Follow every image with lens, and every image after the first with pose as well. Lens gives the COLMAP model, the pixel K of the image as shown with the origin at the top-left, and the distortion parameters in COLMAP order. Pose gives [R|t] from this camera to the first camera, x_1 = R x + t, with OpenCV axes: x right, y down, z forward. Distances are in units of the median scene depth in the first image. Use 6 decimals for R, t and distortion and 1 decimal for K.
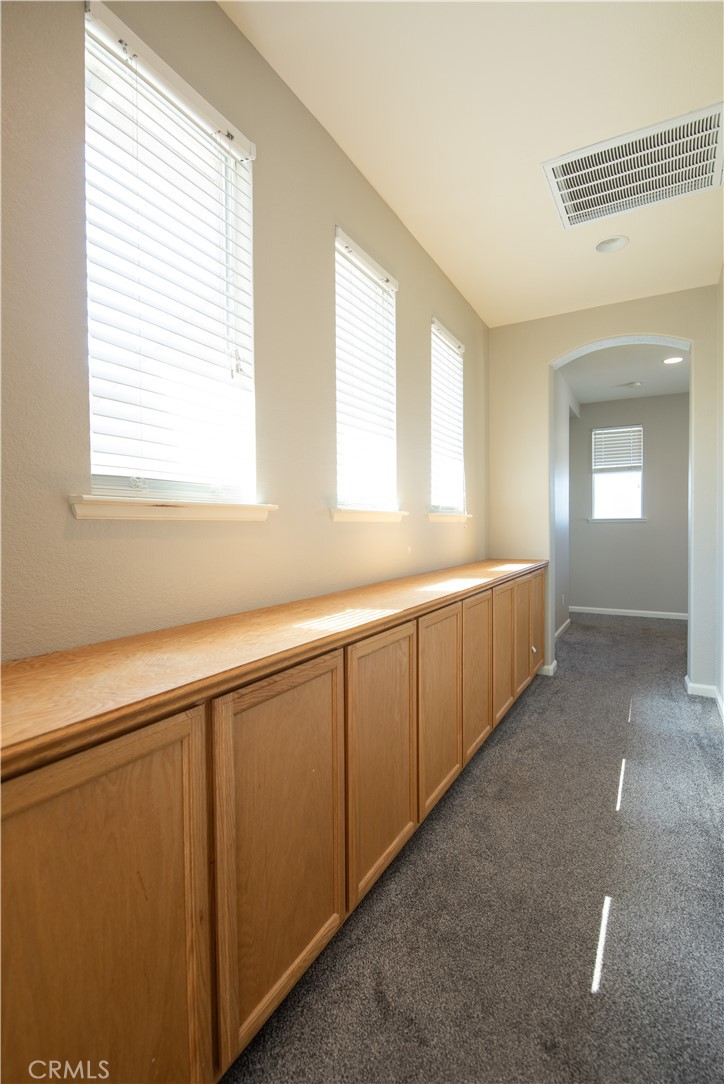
lens RADIAL K [[533.2, 0, 362.0], [0, 533.2, 542.0], [0, 0, 1]] dist [-0.002420, -0.001013]
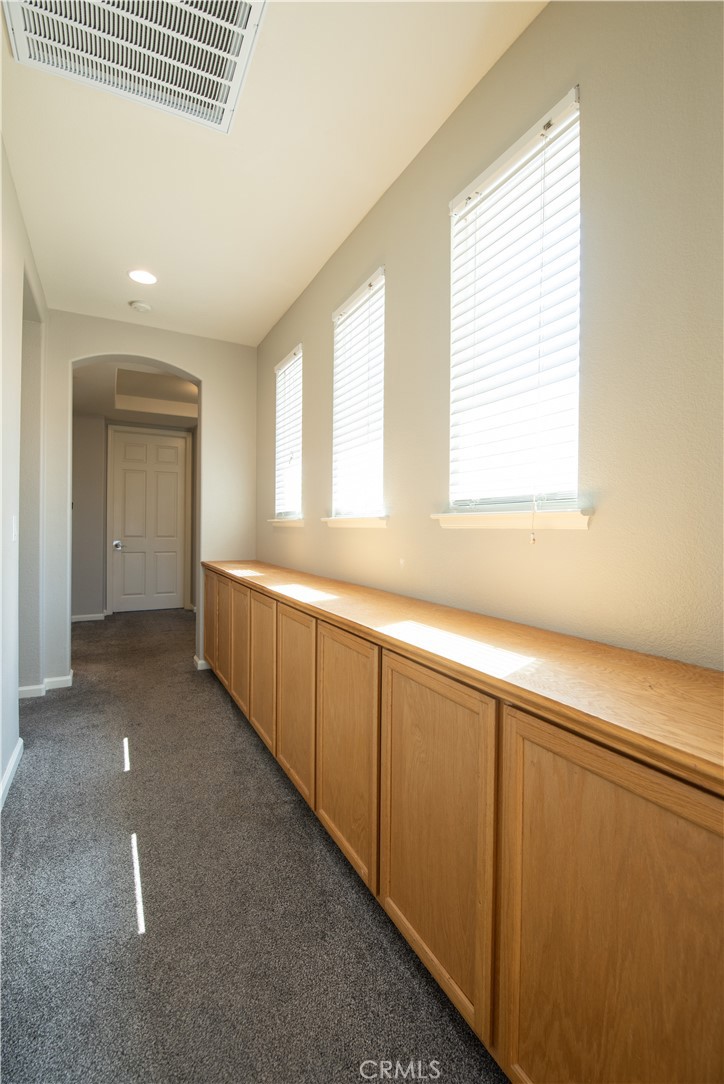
lens RADIAL K [[472.2, 0, 362.0], [0, 472.2, 542.0], [0, 0, 1]] dist [0.000832, 0.000172]
pose [[-0.533308, 0.018349, -0.845722, 0.842297], [-0.038220, 0.998221, 0.045759, -0.054156], [0.845057, 0.056727, -0.531659, 1.541982]]
